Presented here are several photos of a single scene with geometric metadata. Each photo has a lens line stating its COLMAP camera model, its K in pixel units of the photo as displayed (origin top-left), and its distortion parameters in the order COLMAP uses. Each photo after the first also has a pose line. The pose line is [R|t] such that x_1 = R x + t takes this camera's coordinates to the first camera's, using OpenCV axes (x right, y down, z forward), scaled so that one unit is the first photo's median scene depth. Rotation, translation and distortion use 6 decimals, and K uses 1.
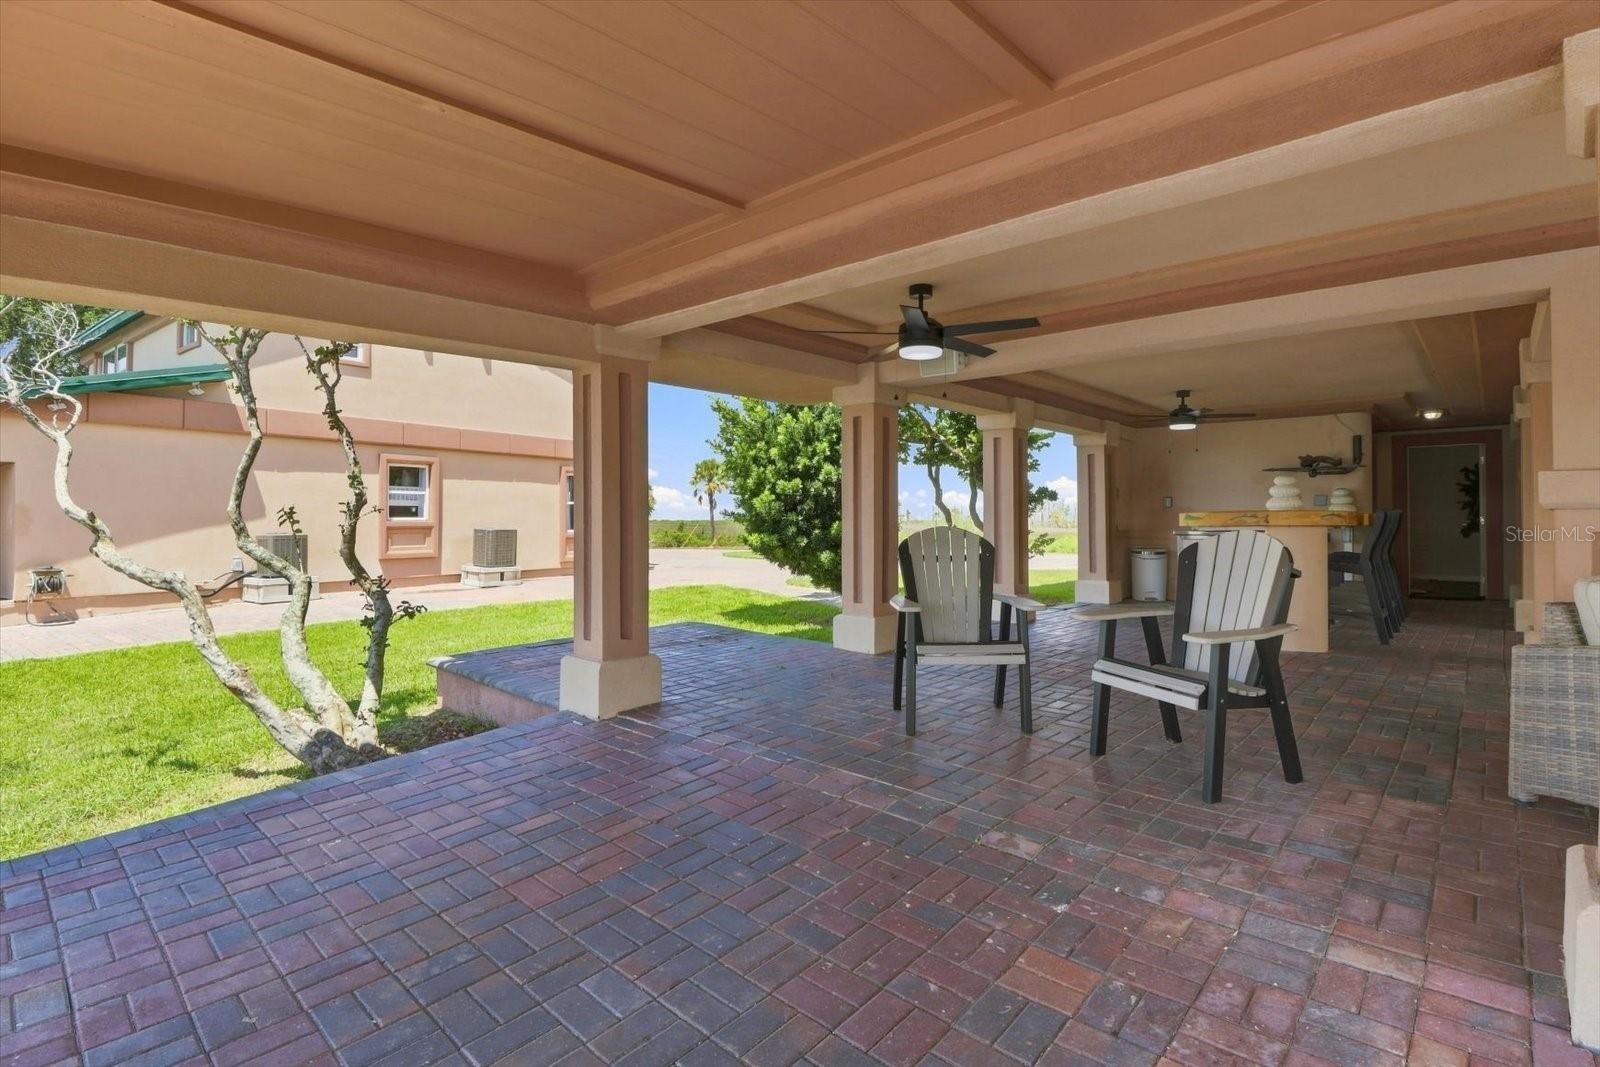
lens RADIAL K [[762.7, 0, 792.0], [0, 762.7, 504.5], [0, 0, 1]] dist [0.000118, -0.000517]
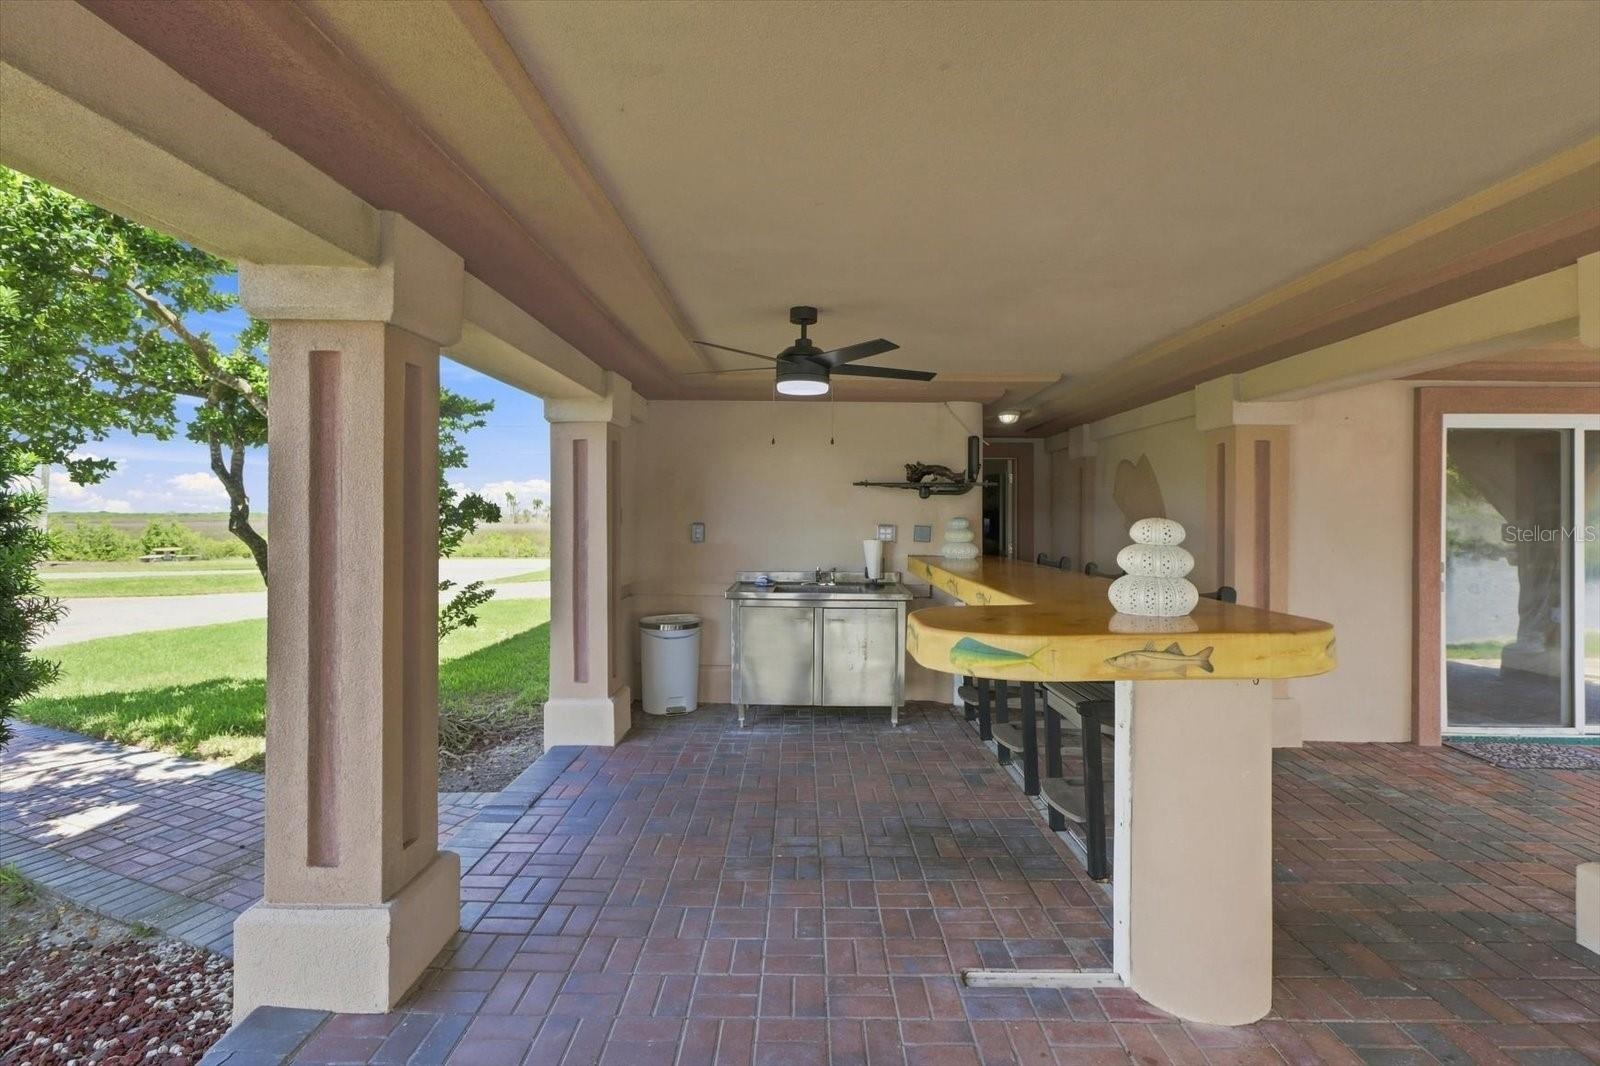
lens RADIAL K [[762.7, 0, 792.0], [0, 762.7, 504.0], [0, 0, 1]] dist [0.000118, -0.000517]
pose [[0.750237, 0.008406, 0.661115, 0.168512], [-0.013337, 0.999908, 0.002421, -0.027705], [-0.661034, -0.010633, 0.750280, 0.533549]]
